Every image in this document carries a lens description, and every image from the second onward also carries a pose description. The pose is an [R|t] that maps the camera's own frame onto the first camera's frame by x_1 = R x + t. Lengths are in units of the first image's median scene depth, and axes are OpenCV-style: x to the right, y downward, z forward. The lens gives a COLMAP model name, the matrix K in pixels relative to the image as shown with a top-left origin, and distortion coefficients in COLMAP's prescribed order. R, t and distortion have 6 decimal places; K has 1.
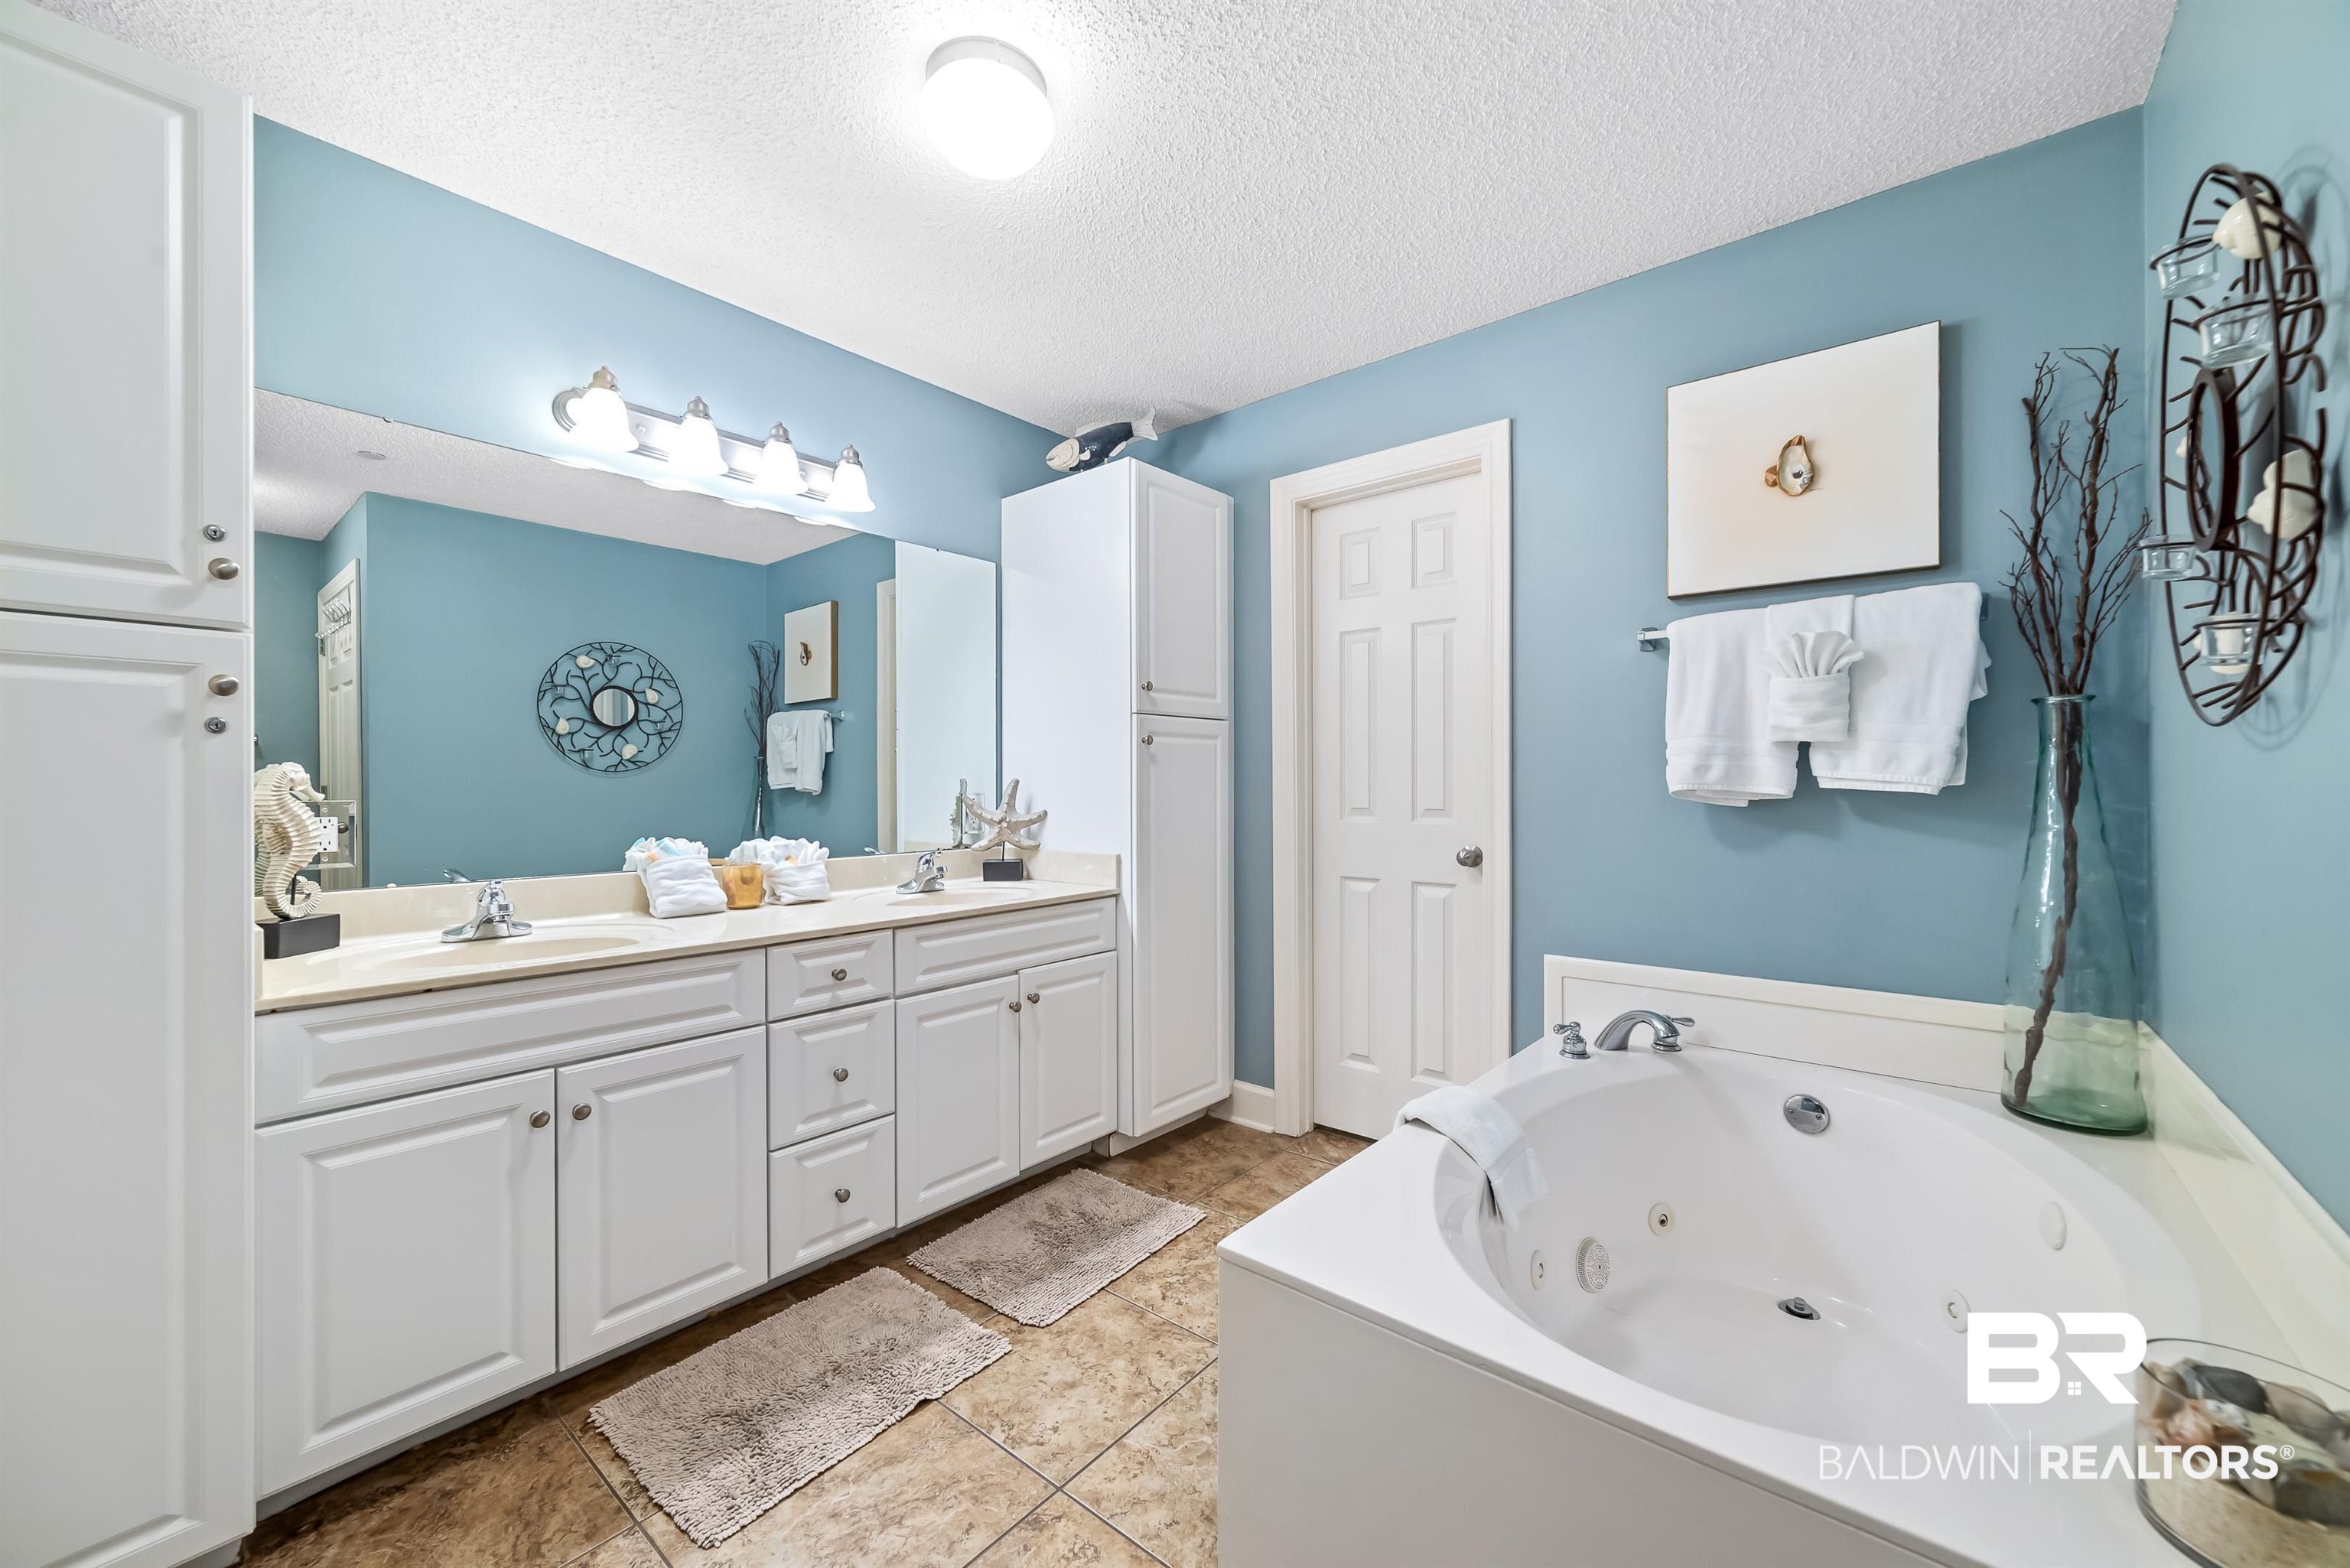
lens RADIAL K [[902.8, 0, 1174.6], [0, 902.8, 788.7], [0, 0, 1]] dist [-0.000692, 0.000232]
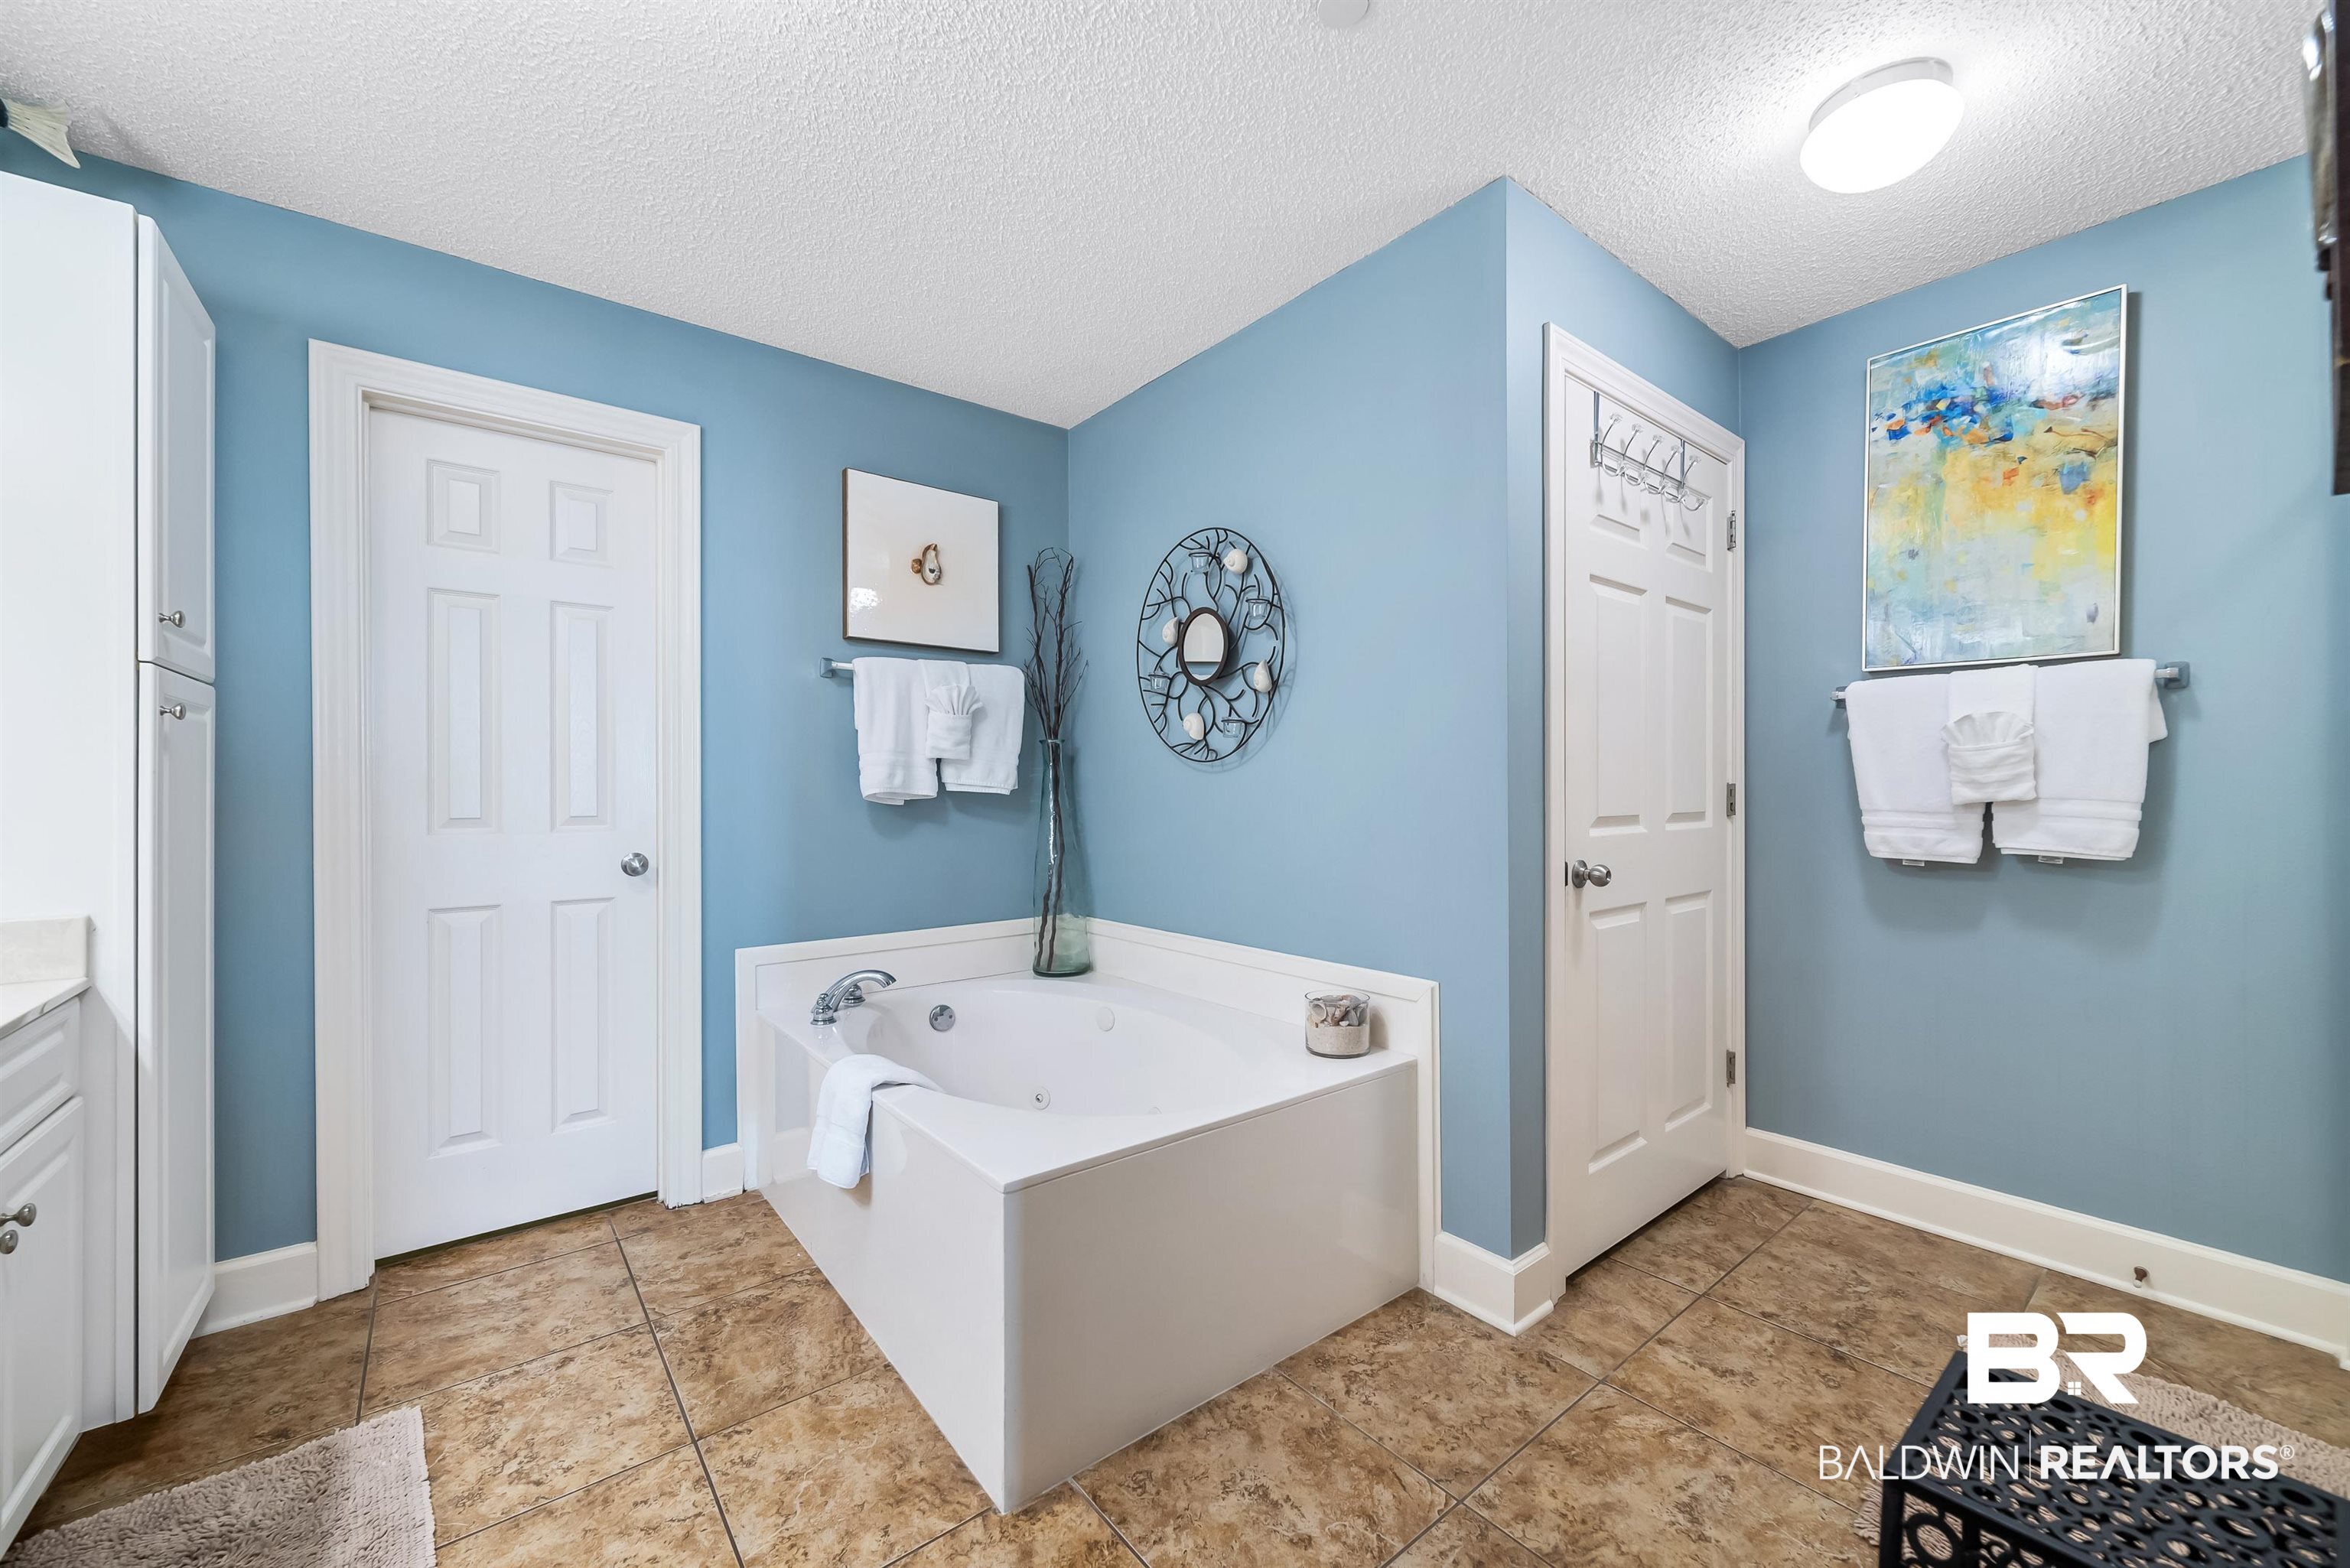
lens RADIAL K [[917.3, 0, 1192.3], [0, 917.3, 789.2], [0, 0, 1]] dist [-0.000865, -0.000087]
pose [[0.181546, -0.000872, 0.983382, -0.655699], [0.004594, 0.999989, 0.000038, -0.001802], [-0.983372, 0.004511, 0.181548, 0.336278]]
